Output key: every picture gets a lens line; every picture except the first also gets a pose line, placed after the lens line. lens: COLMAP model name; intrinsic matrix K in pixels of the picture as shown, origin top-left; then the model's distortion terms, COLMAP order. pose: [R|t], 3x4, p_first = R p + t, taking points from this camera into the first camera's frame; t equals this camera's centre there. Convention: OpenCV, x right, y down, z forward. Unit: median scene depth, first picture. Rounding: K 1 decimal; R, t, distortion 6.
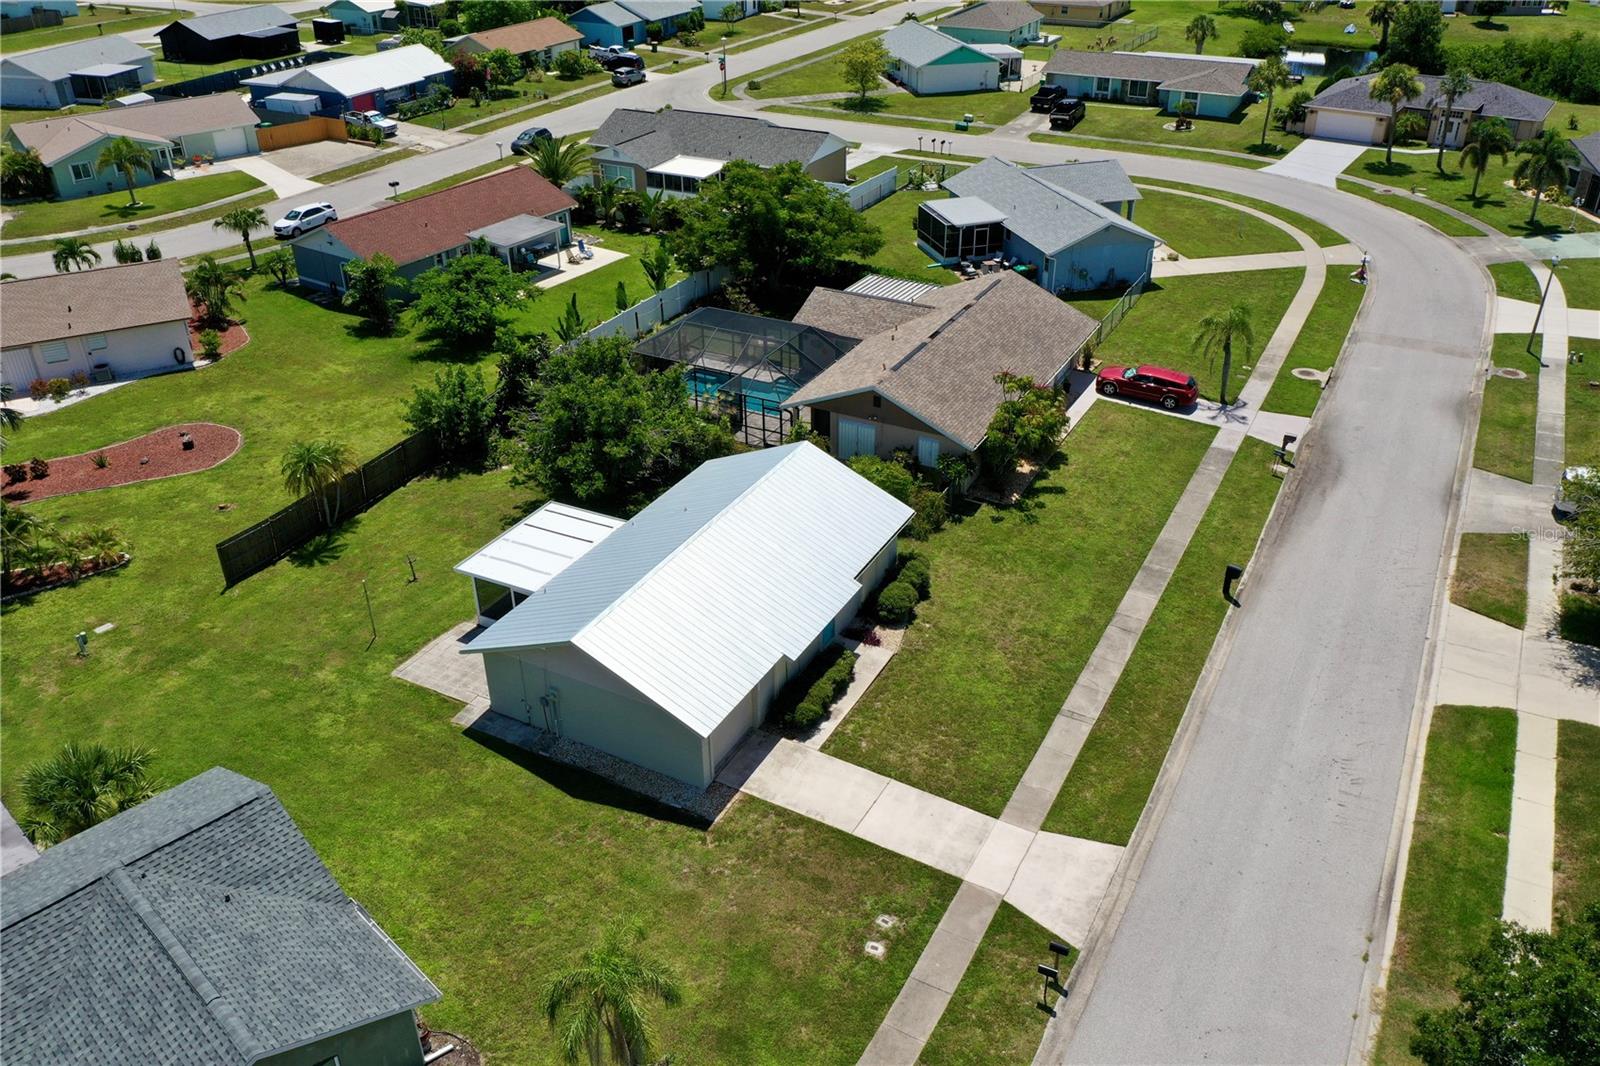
lens RADIAL K [[1266.3, 0, 800.0], [0, 1266.3, 533.0], [0, 0, 1]] dist [0.006931, 0.005289]
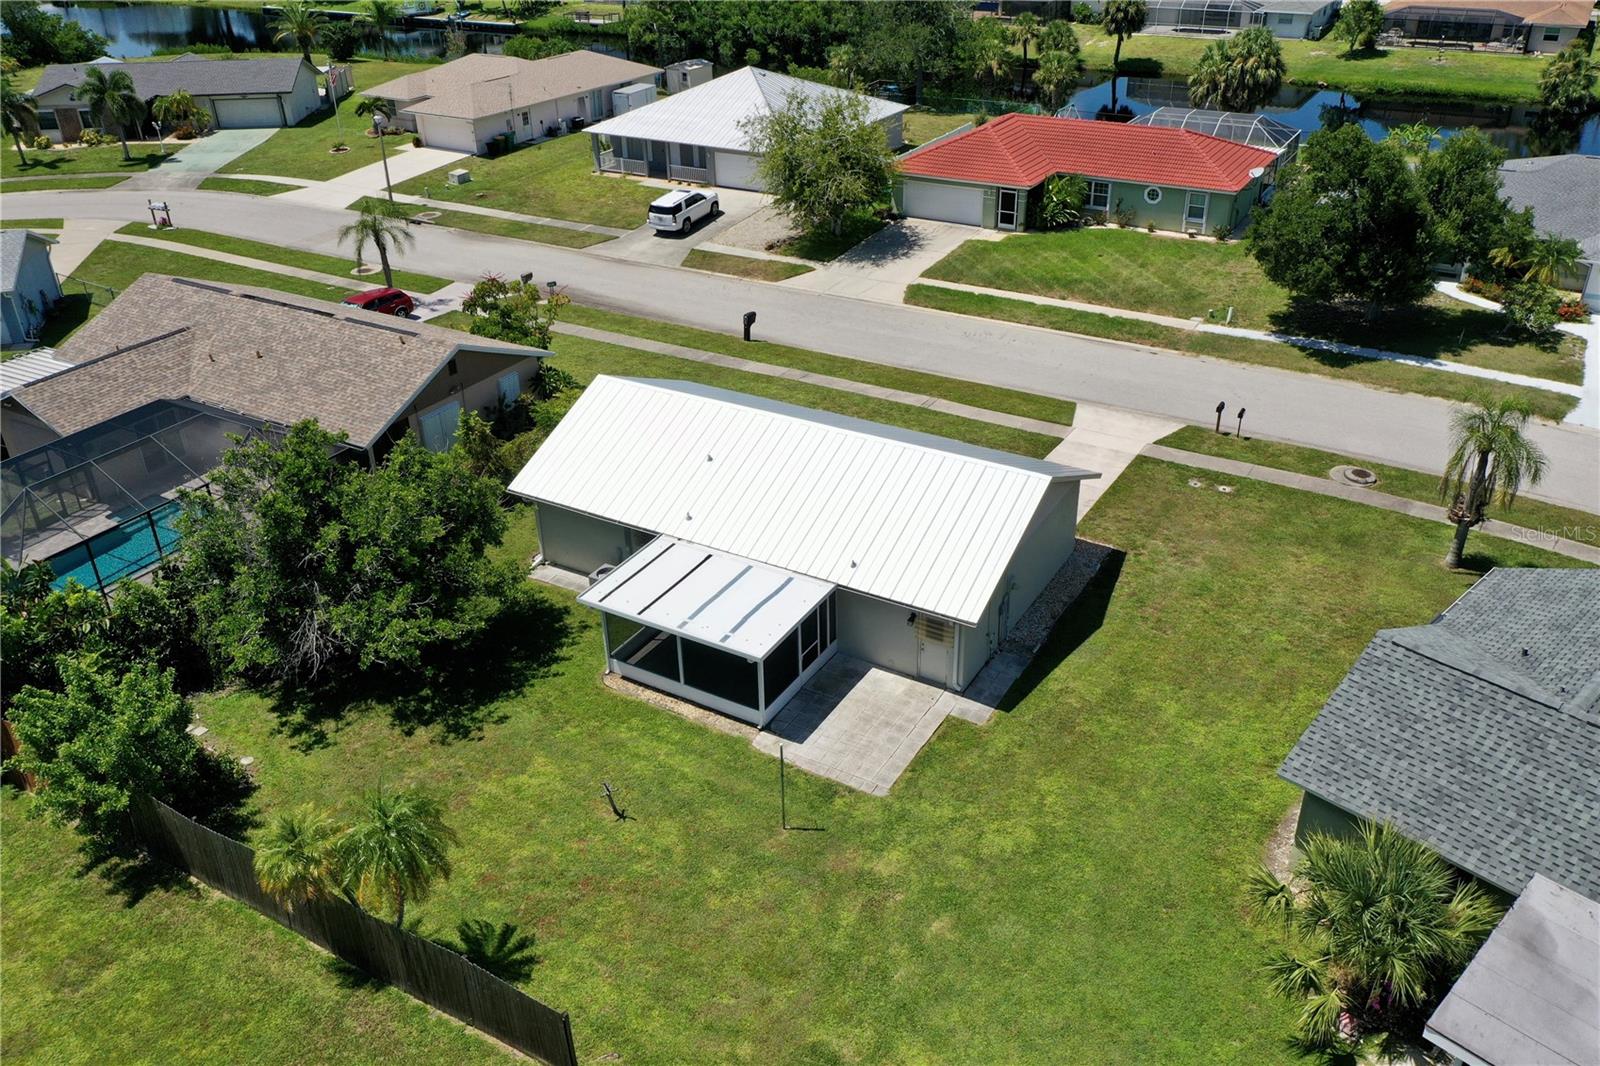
lens RADIAL K [[1266.3, 0, 800.0], [0, 1266.3, 533.0], [0, 0, 1]] dist [0.006931, 0.005289]
pose [[0.044235, -0.483876, 0.874018, -0.776309], [0.519166, 0.758595, 0.393700, -0.256808], [-0.853528, 0.436345, 0.284769, 0.720235]]
